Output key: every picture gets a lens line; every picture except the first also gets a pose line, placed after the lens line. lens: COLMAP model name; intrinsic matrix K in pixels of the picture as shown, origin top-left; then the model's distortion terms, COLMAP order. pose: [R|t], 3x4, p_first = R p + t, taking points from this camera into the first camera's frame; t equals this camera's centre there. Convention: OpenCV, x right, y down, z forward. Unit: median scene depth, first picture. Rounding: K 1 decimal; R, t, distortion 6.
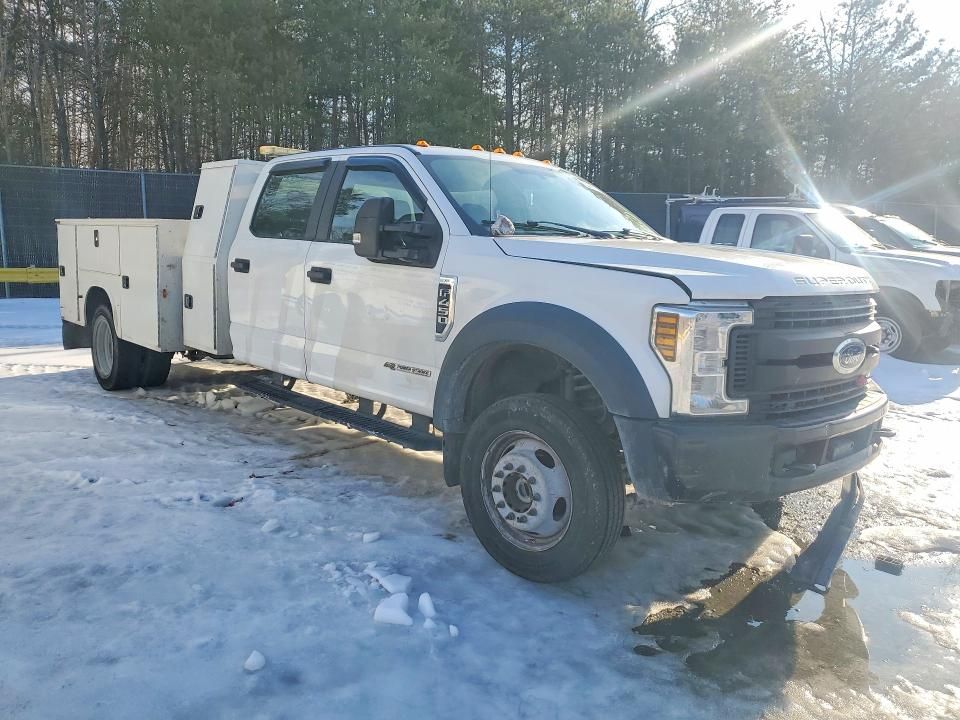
lens RADIAL K [[760.1, 0, 476.0], [0, 760.1, 361.3], [0, 0, 1]] dist [0.015544, 0.001939]
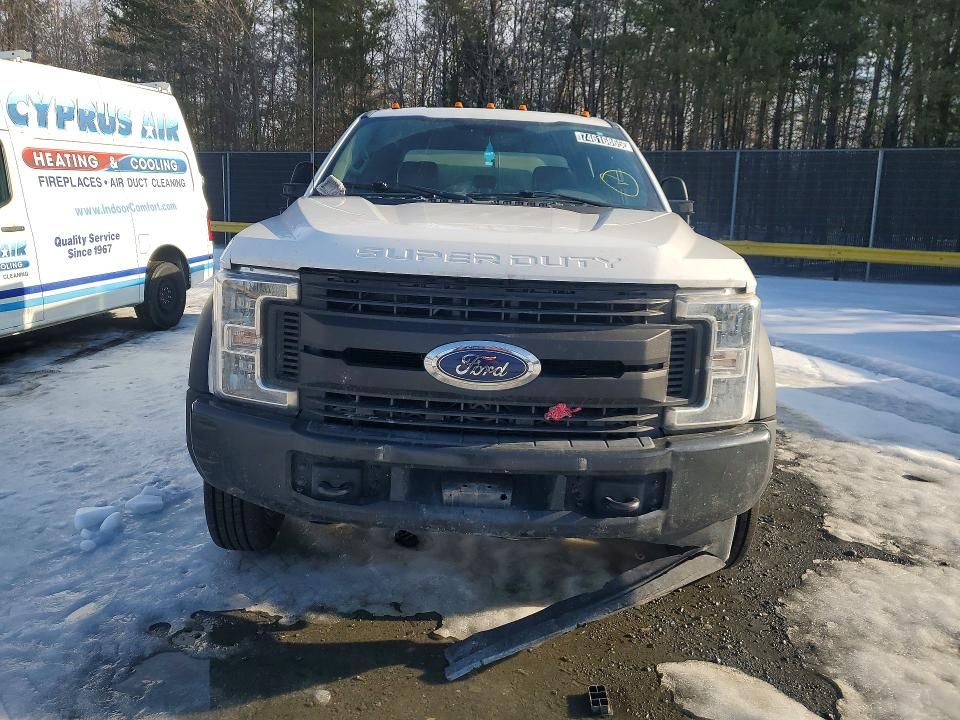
lens RADIAL K [[760.1, 0, 477.0], [0, 760.1, 358.0], [0, 0, 1]] dist [0.015544, 0.001939]
pose [[0.682212, 0.125806, -0.720250, 1.026755], [-0.111303, 0.991474, 0.067757, -0.060081], [0.722633, 0.033941, 0.690398, 0.551213]]
